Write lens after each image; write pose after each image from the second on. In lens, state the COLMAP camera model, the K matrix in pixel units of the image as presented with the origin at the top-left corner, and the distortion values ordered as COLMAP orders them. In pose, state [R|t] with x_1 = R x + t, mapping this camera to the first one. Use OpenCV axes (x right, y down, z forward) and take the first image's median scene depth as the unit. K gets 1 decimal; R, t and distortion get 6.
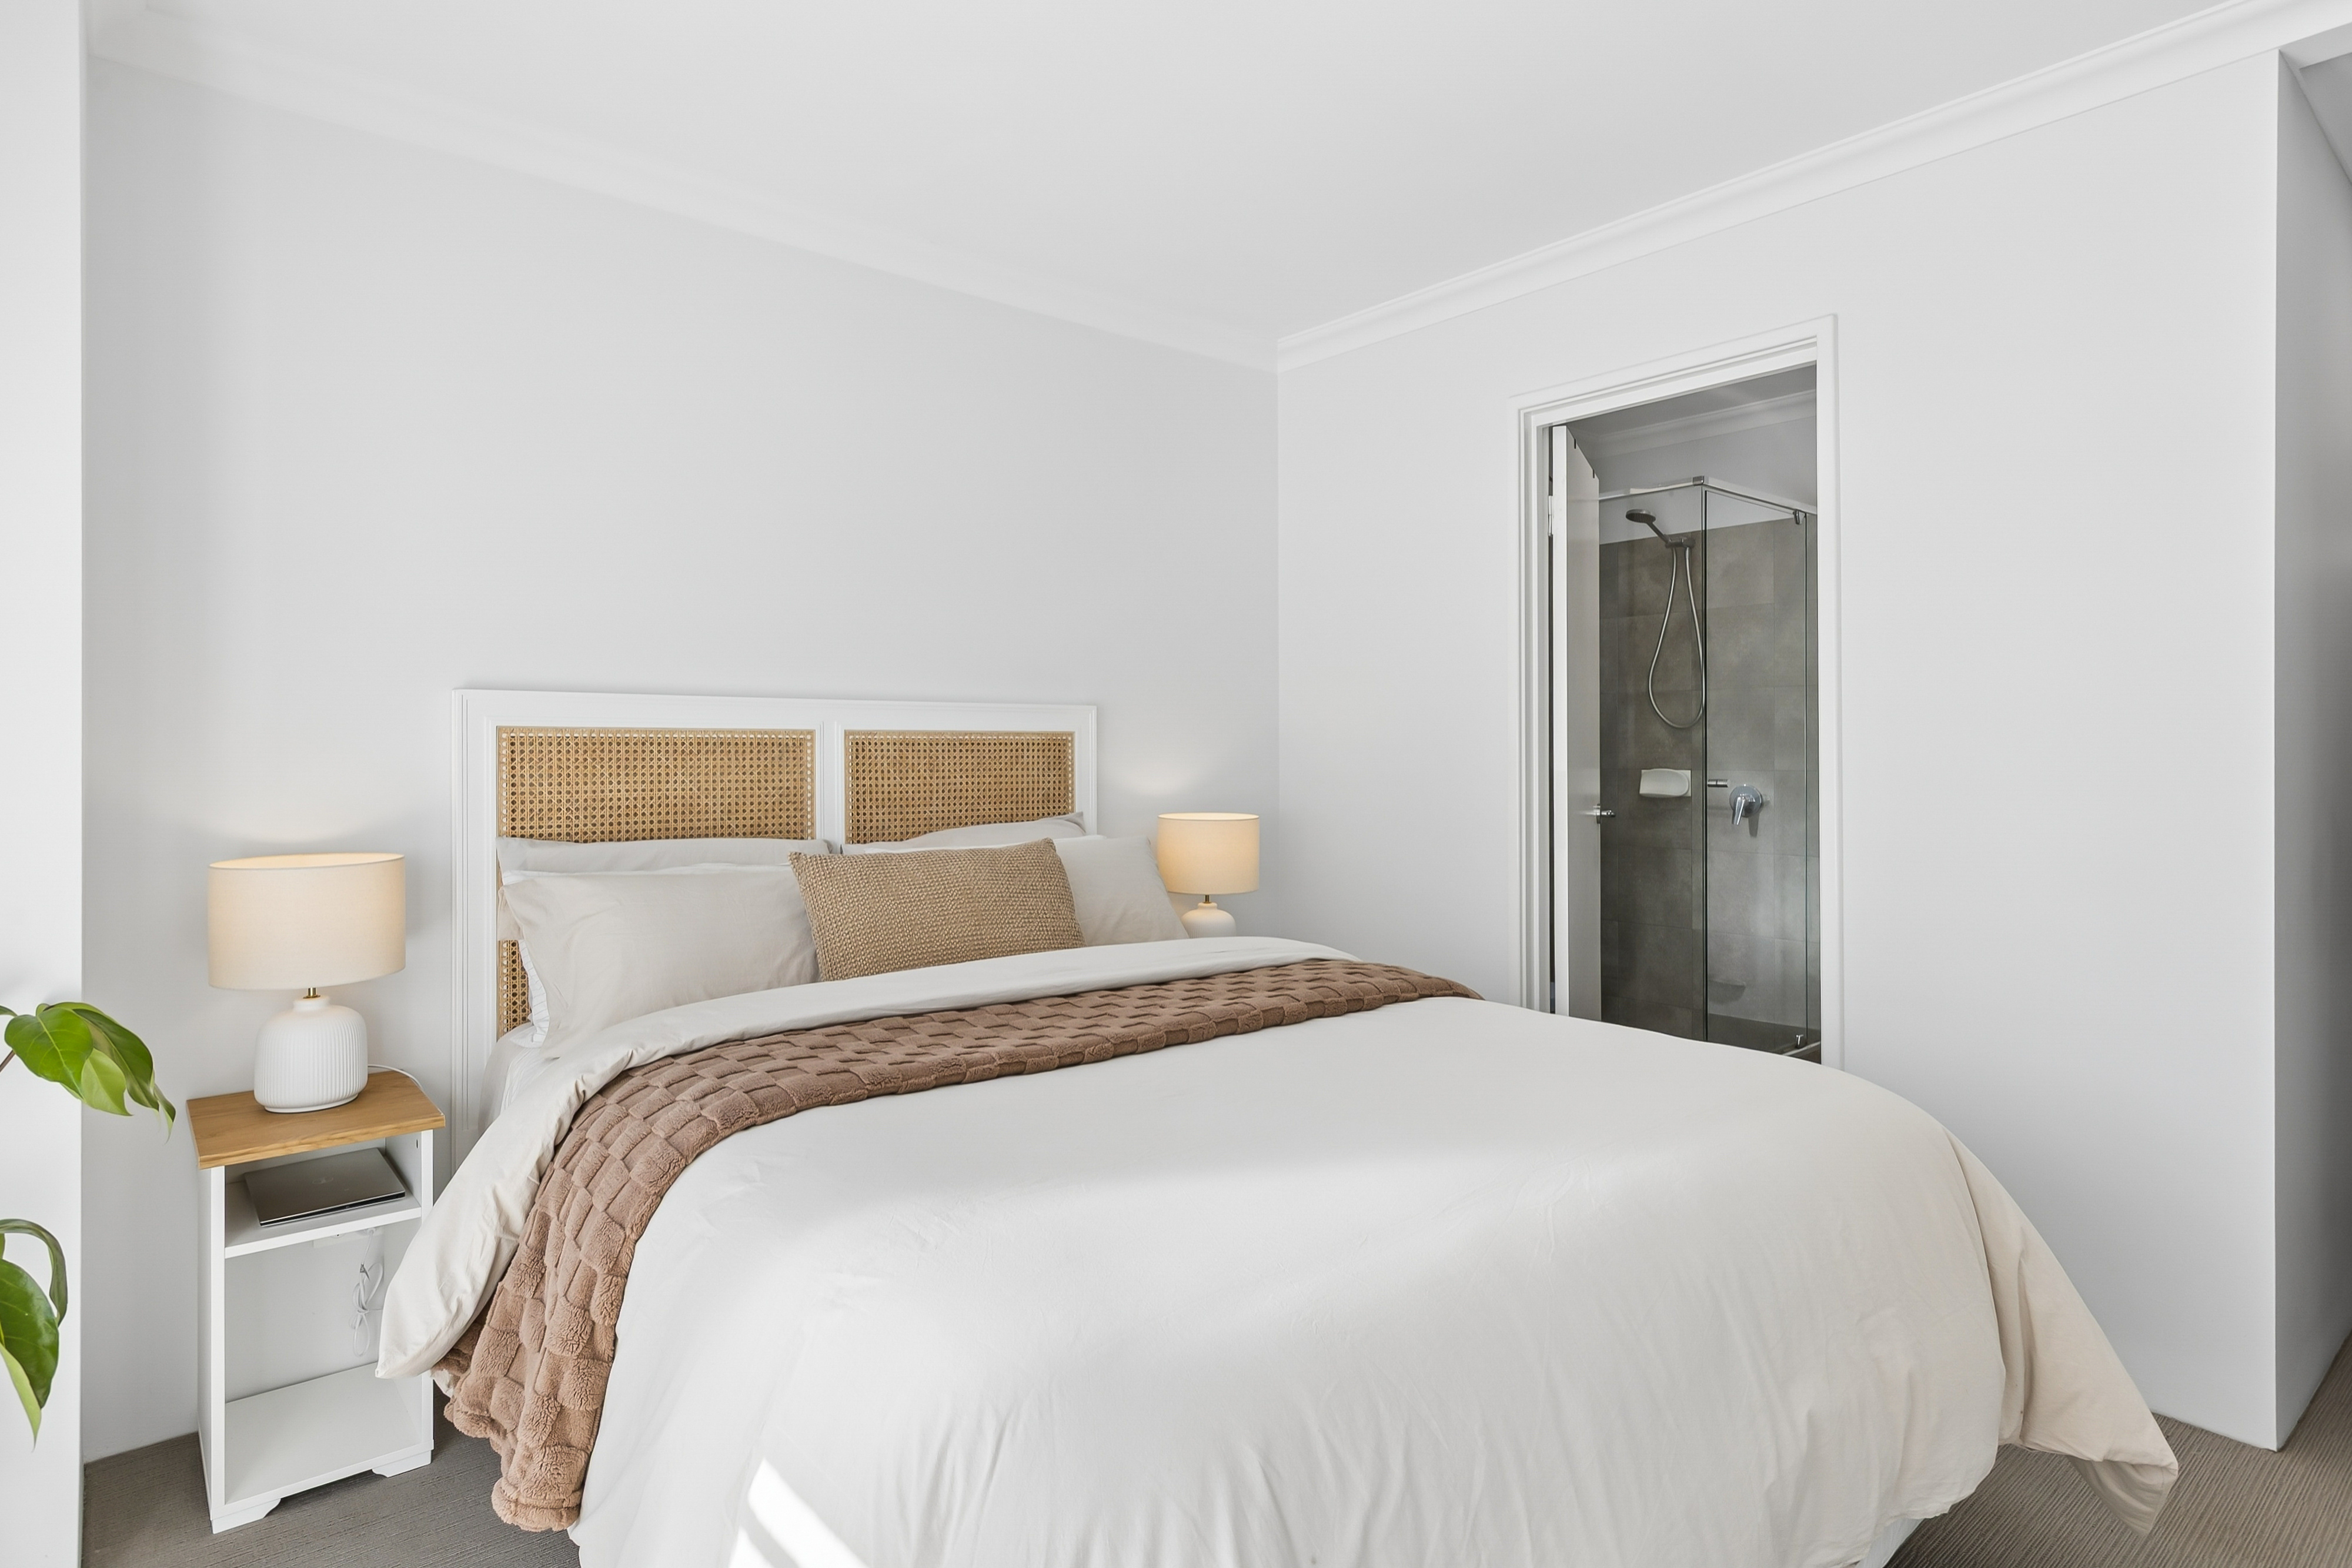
lens RADIAL K [[1246.5, 0, 1174.7], [0, 1246.5, 756.8], [0, 0, 1]] dist [0.000939, -0.000024]
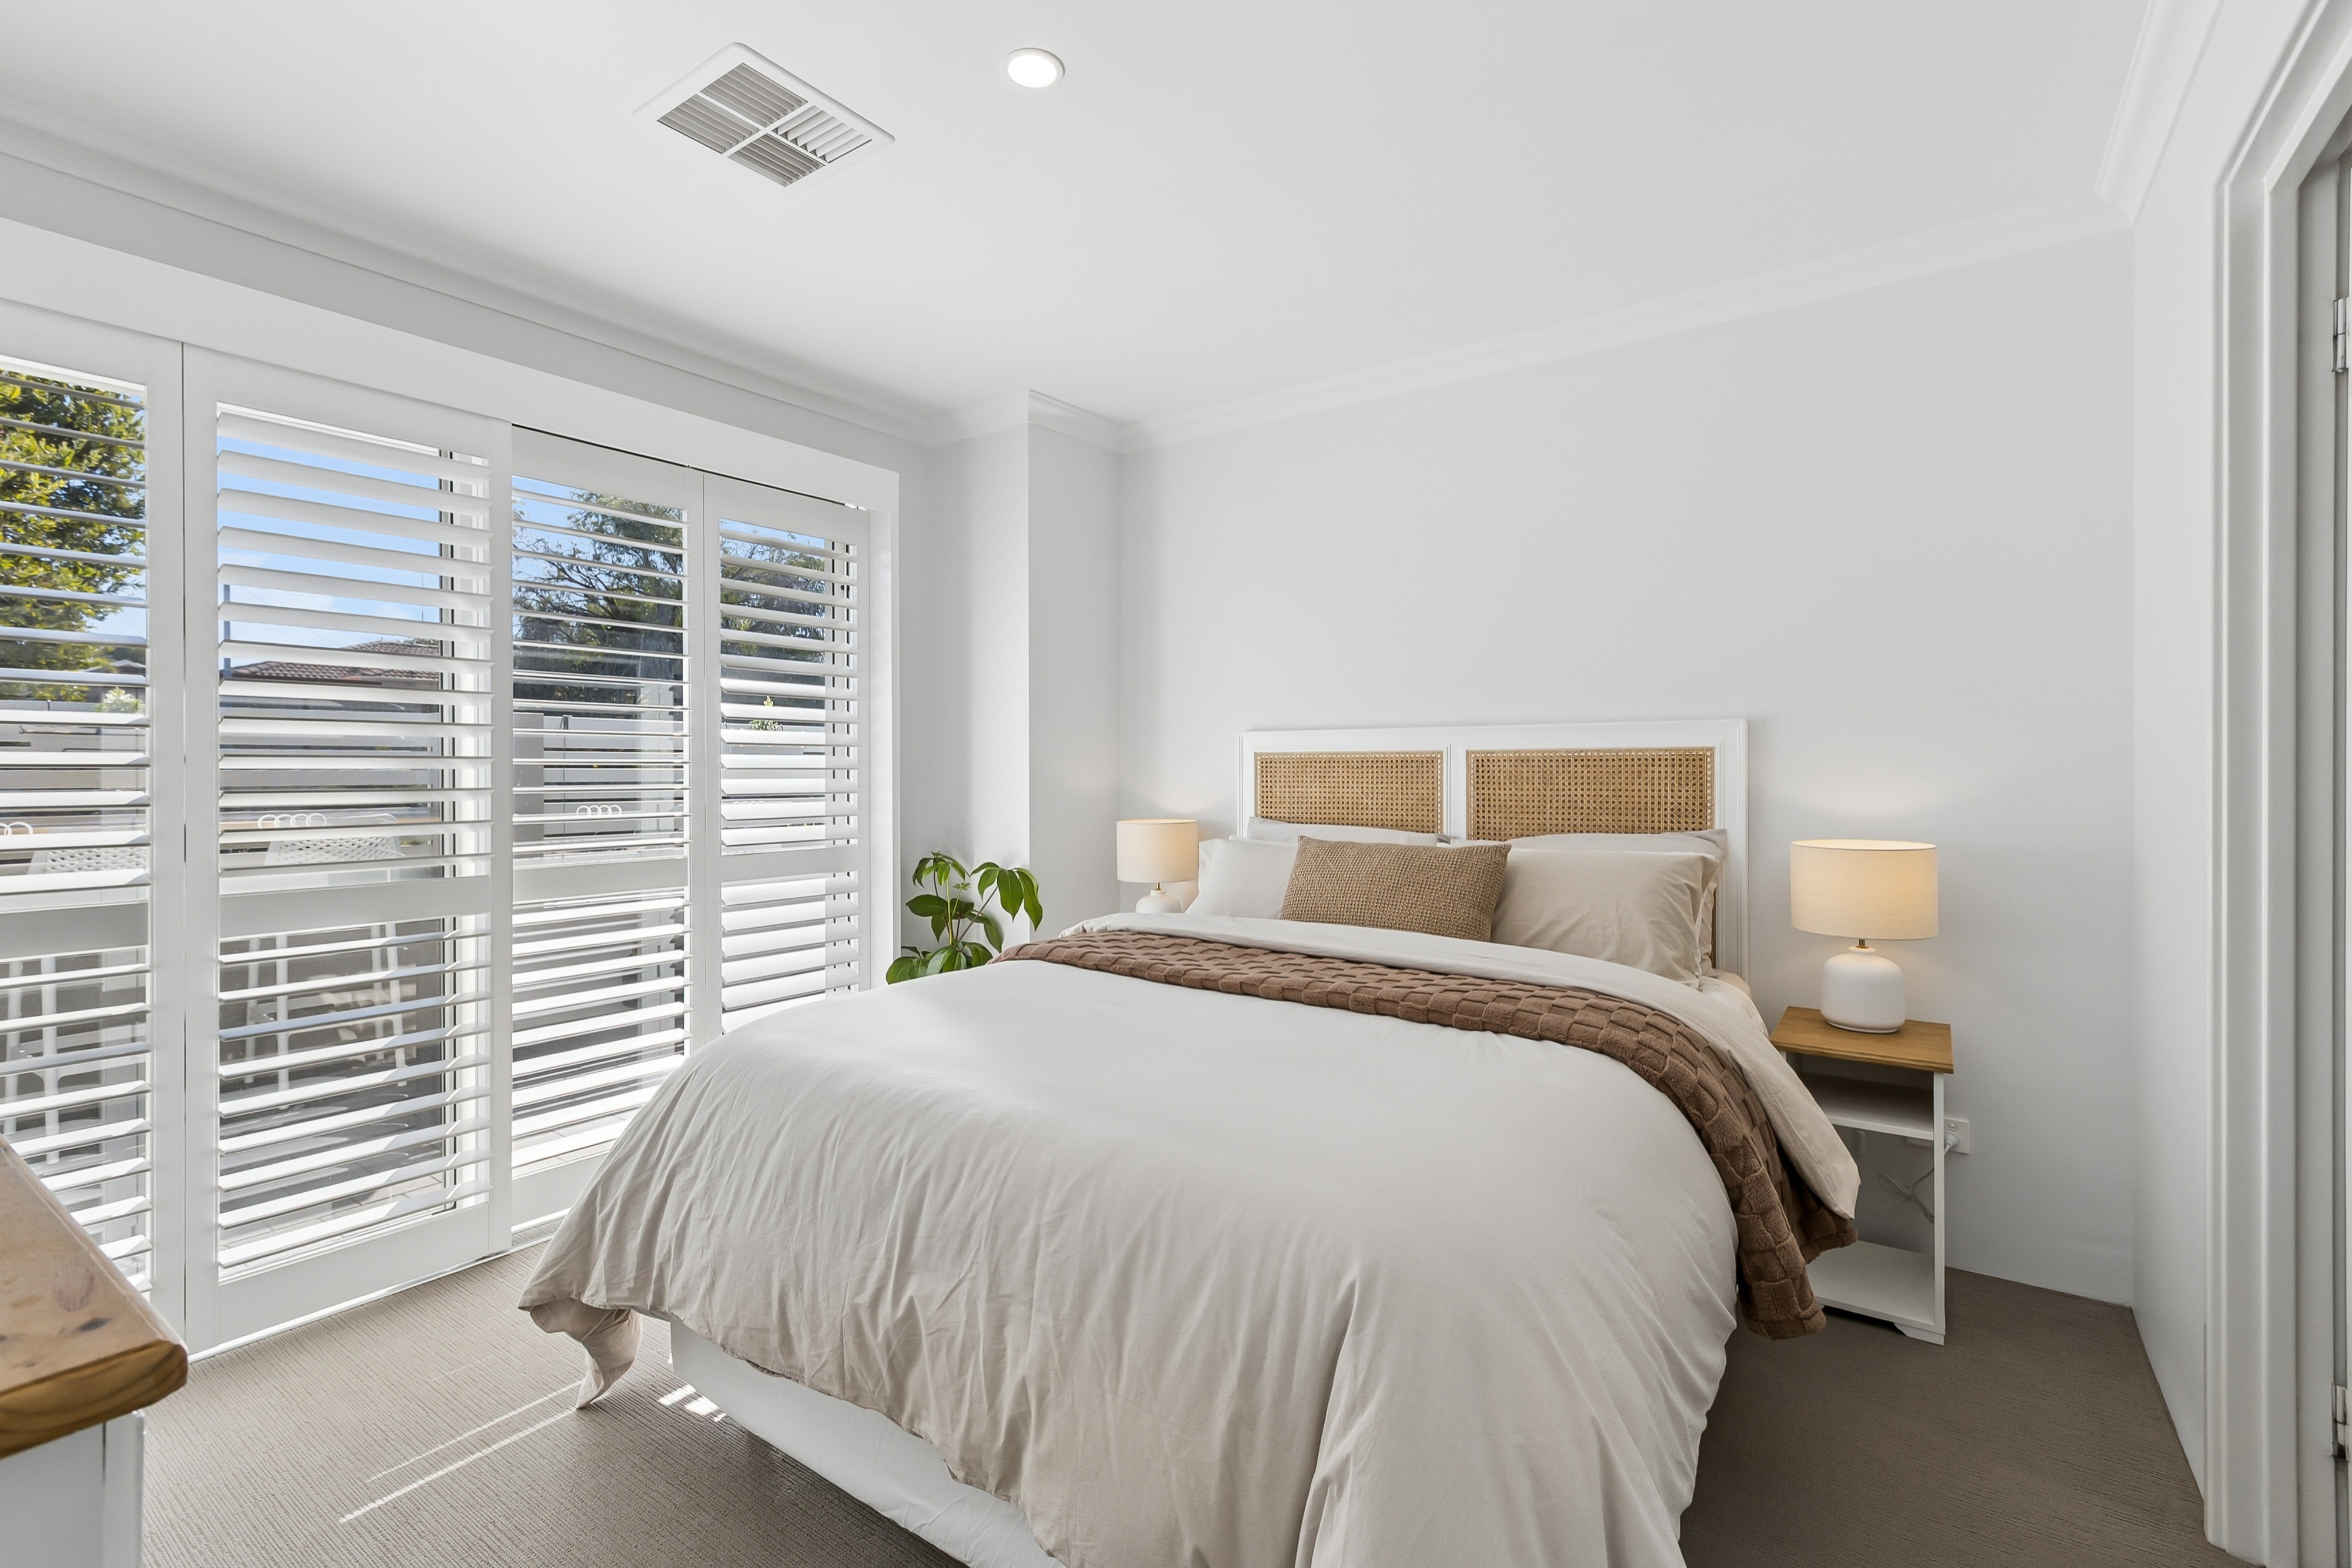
lens RADIAL K [[1067.5, 0, 1176.0], [0, 1067.5, 784.0], [0, 0, 1]] dist [-0.000602, -0.000211]
pose [[0.251965, 0.014789, -0.967623, 0.688173], [-0.004427, 0.999890, 0.014129, -0.000831], [0.967726, 0.000723, 0.252003, 0.426901]]
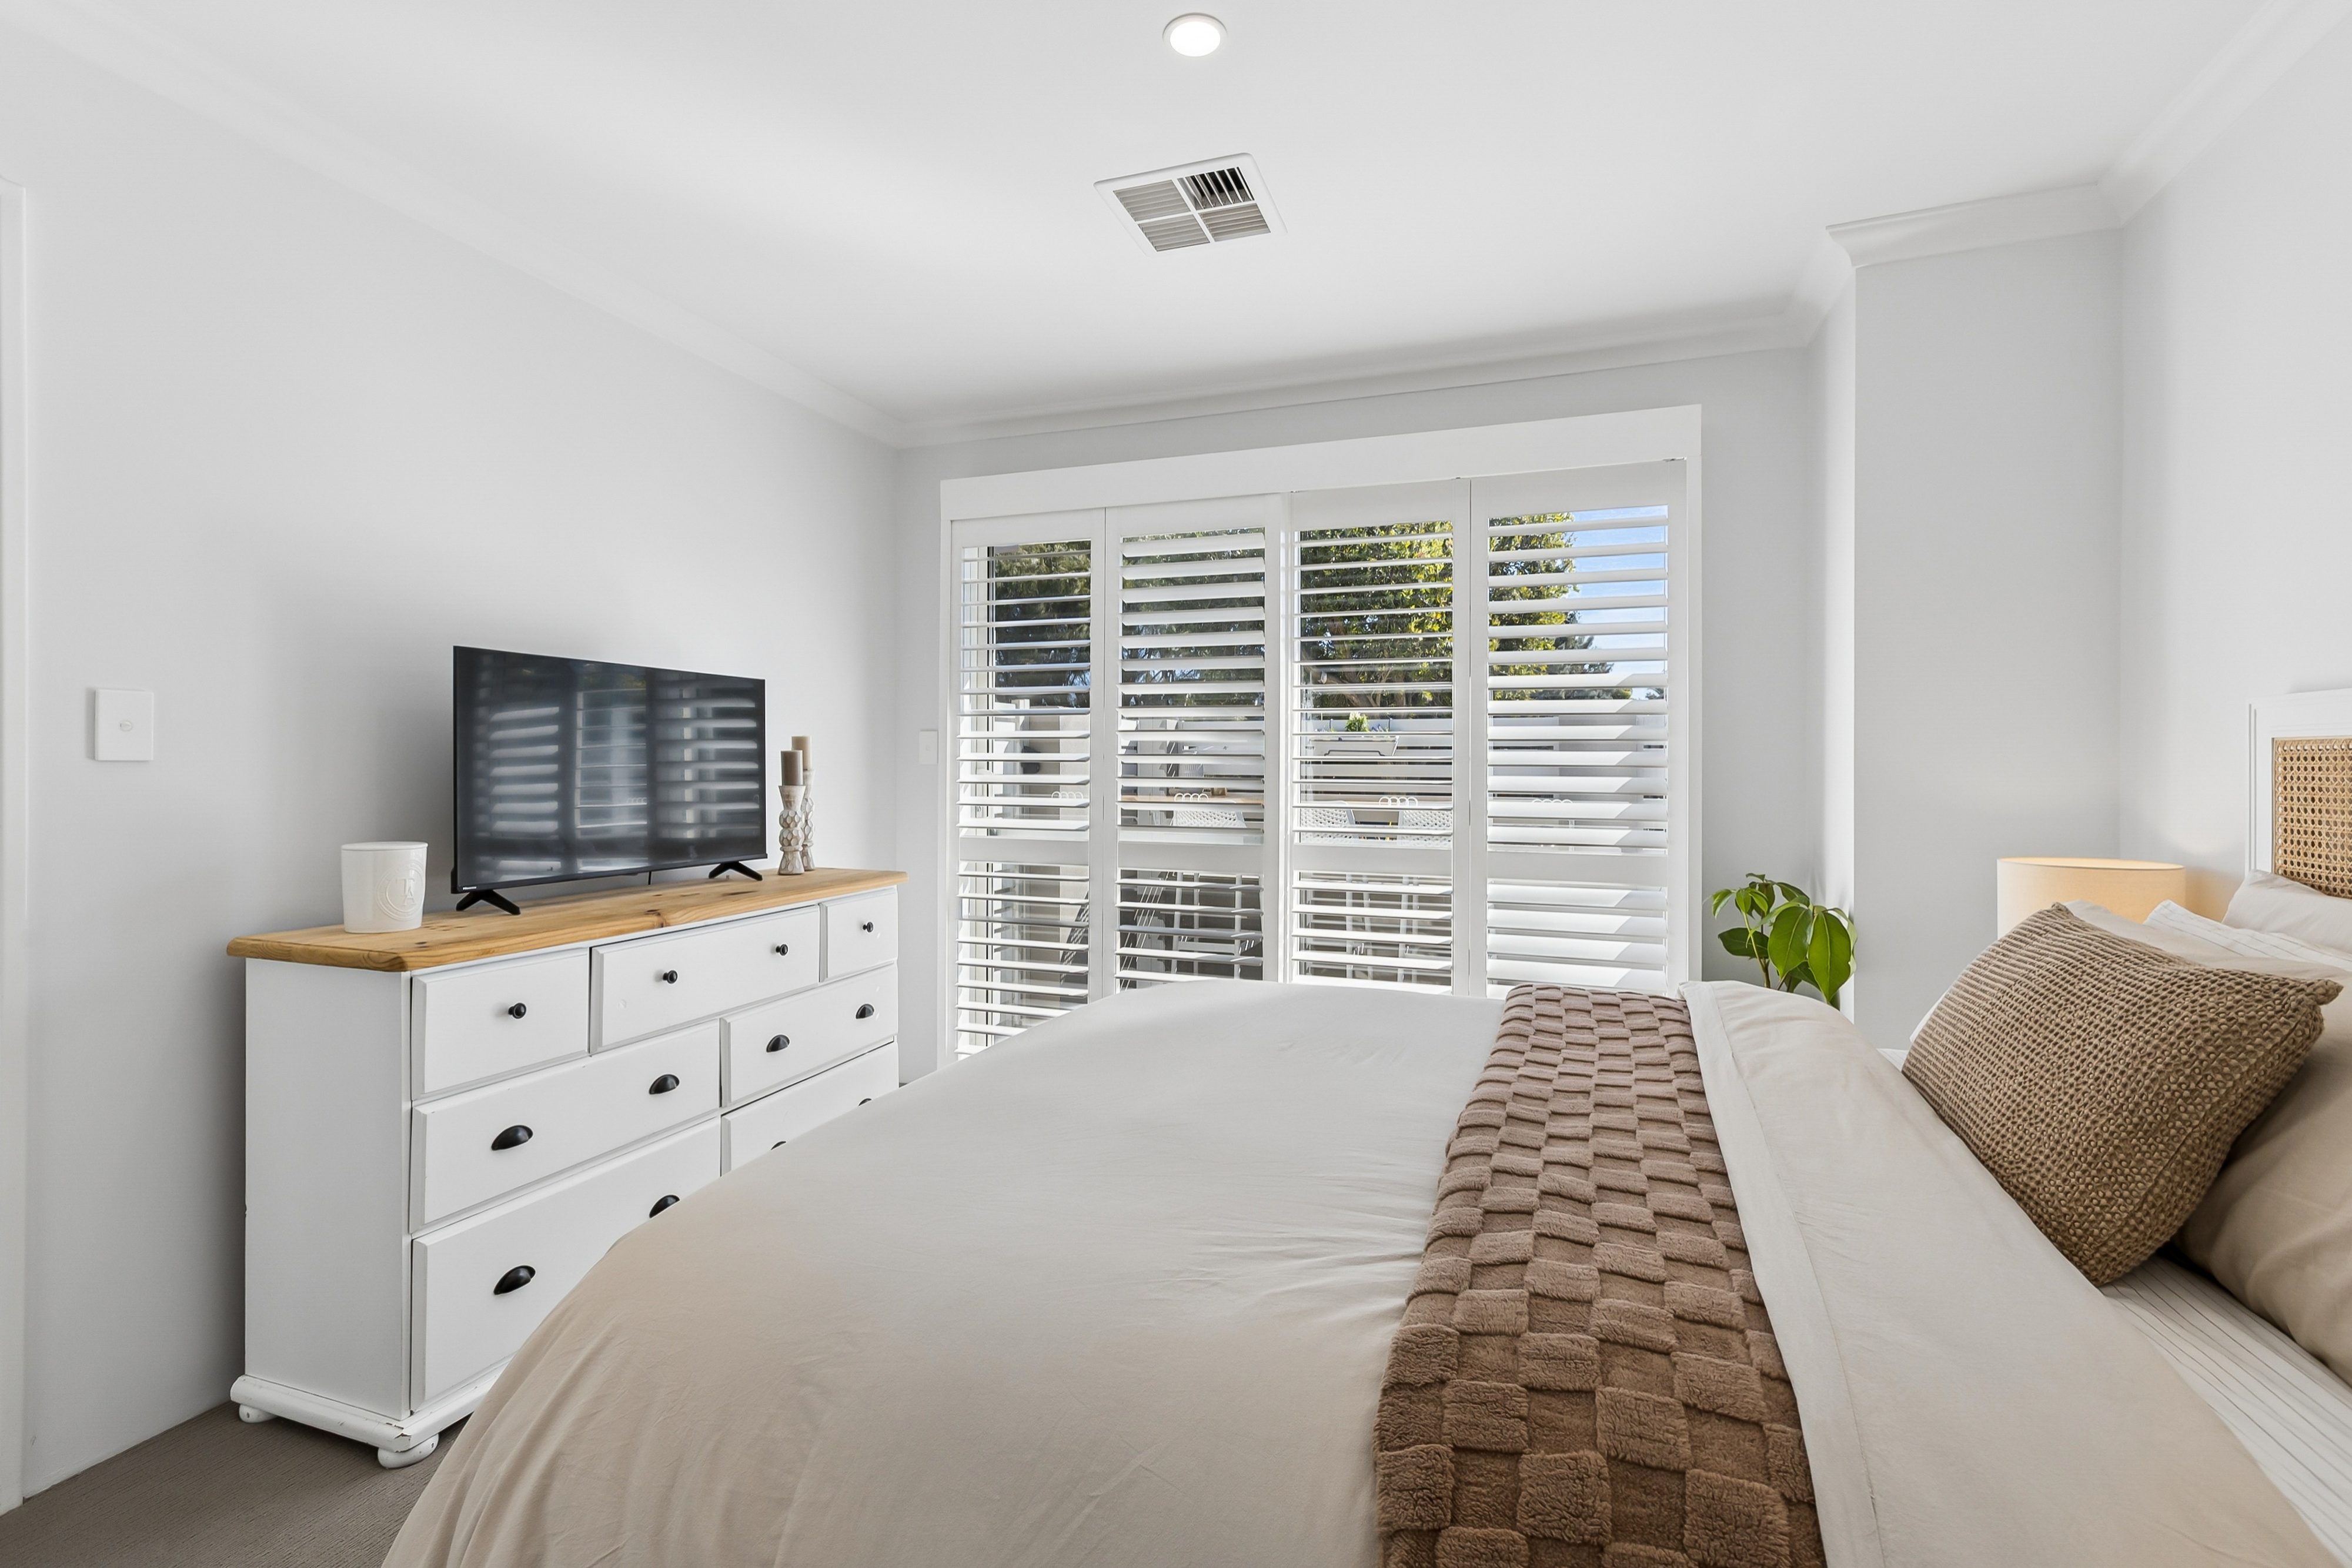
lens RADIAL K [[1078.6, 0, 1177.5], [0, 1078.6, 755.8], [0, 0, 1]] dist [-0.000520, -0.000041]
pose [[-0.871890, -0.006502, -0.489659, 0.354247], [-0.005957, 0.999979, -0.002673, -0.003110], [0.489666, 0.000586, -0.871910, 1.038493]]
